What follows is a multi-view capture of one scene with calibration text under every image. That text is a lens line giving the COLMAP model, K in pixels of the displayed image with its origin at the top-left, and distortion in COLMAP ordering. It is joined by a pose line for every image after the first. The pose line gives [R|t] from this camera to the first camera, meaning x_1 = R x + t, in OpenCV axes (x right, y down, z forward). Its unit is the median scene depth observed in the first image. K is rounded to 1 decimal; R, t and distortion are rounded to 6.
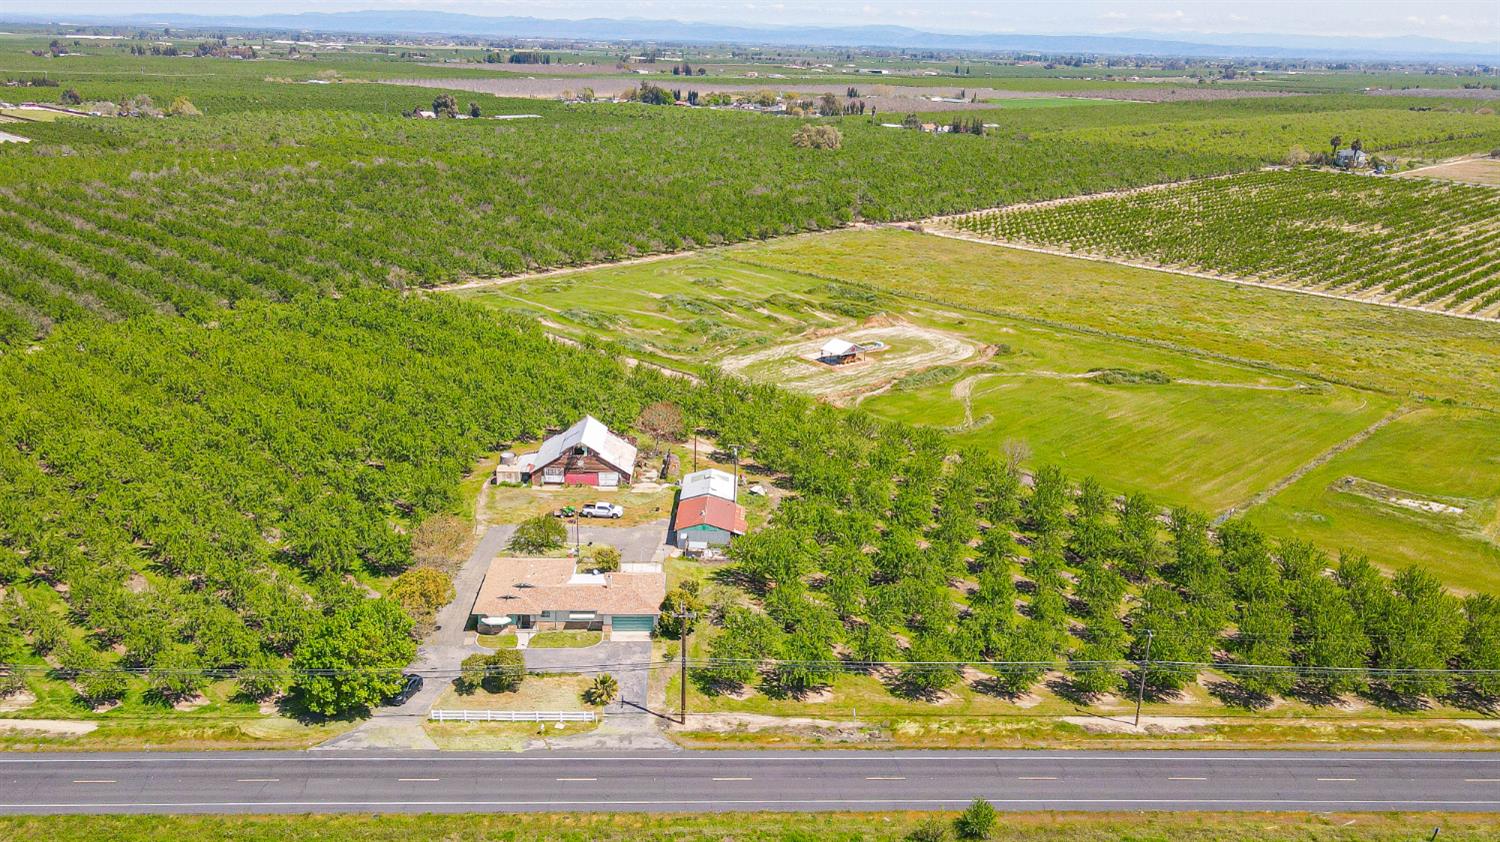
lens RADIAL K [[1163.9, 0, 750.0], [0, 1163.9, 421.0], [0, 0, 1]] dist [-0.000605, 0.045091]
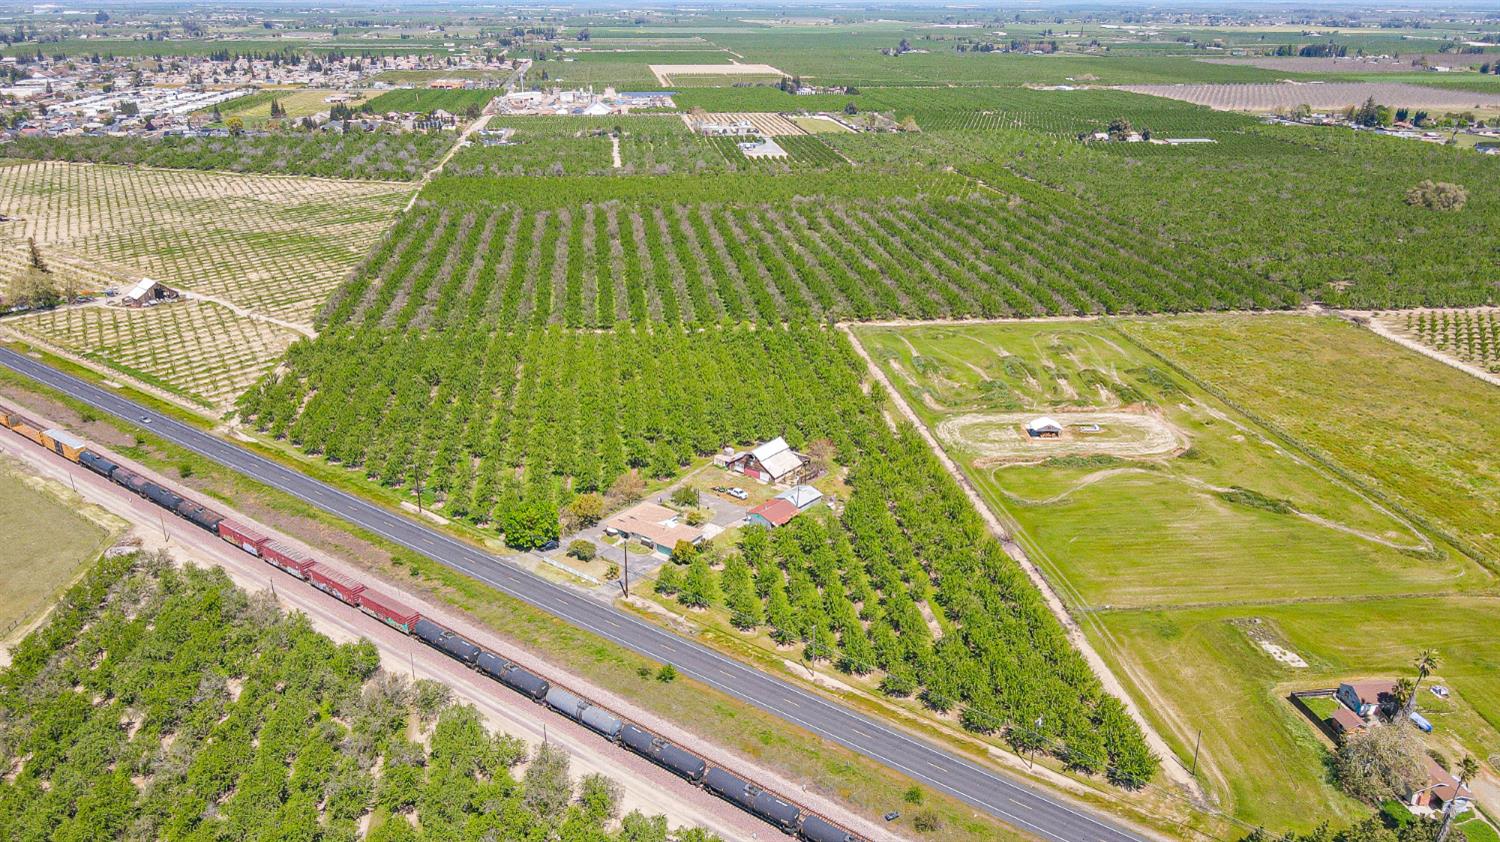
lens RADIAL K [[1108.5, 0, 750.0], [0, 1108.5, 421.0], [0, 0, 1]] dist [0.008008, 0.005606]
pose [[0.773992, 0.206305, -0.598644, 0.692743], [-0.182872, 0.977977, 0.100594, -0.160477], [0.606213, 0.031617, 0.794673, -0.247417]]
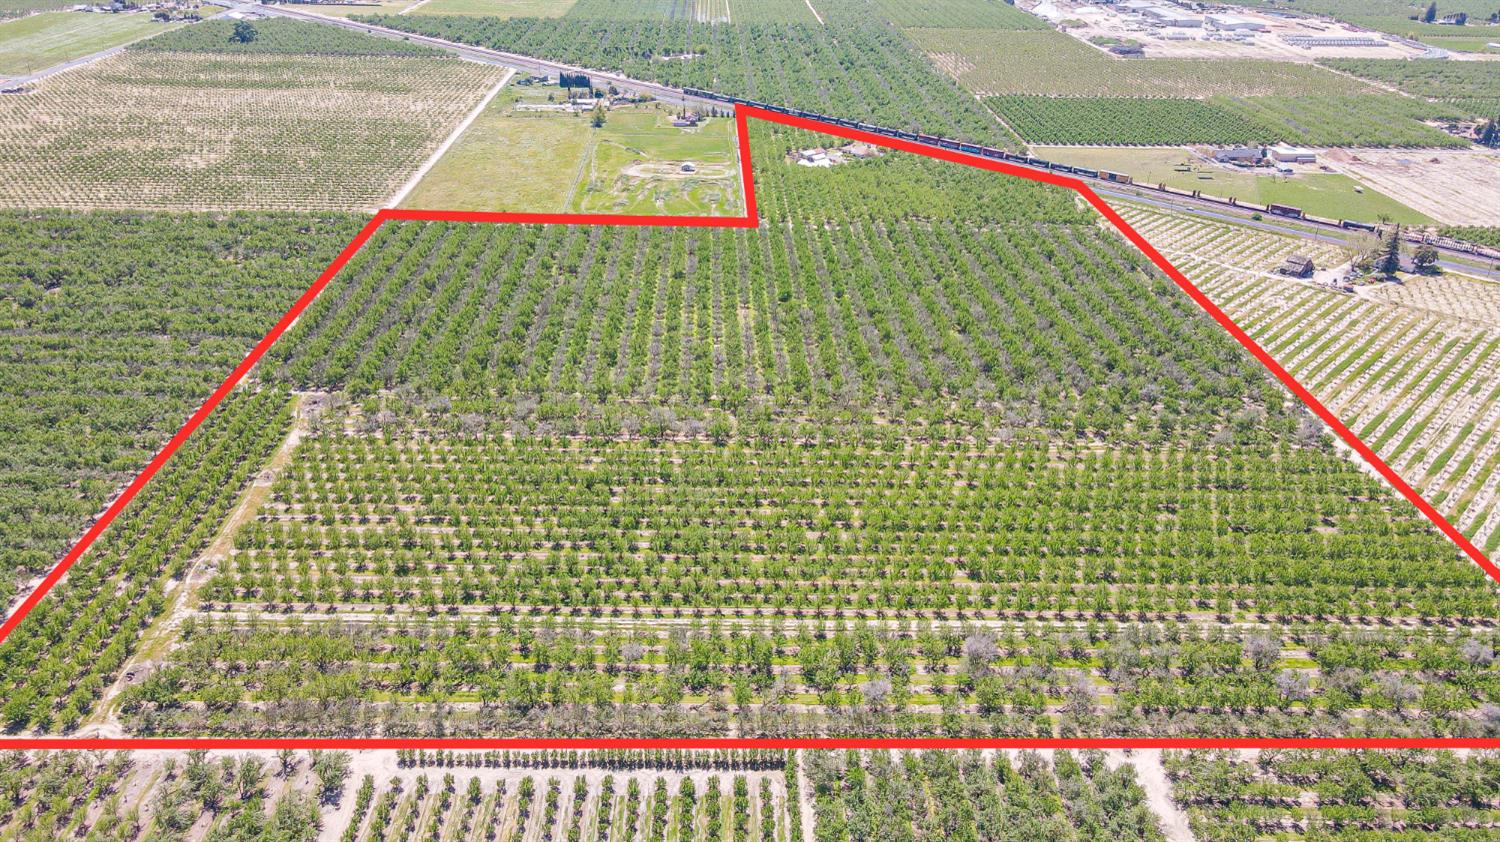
lens RADIAL K [[1108.5, 0, 750.0], [0, 1108.5, 421.0], [0, 0, 1]] dist [0.008008, 0.005606]
pose [[-0.704671, -0.362646, 0.609858, -2.395233], [0.180067, 0.739977, 0.648082, -1.665748], [-0.686305, 0.566500, -0.456139, 3.075620]]
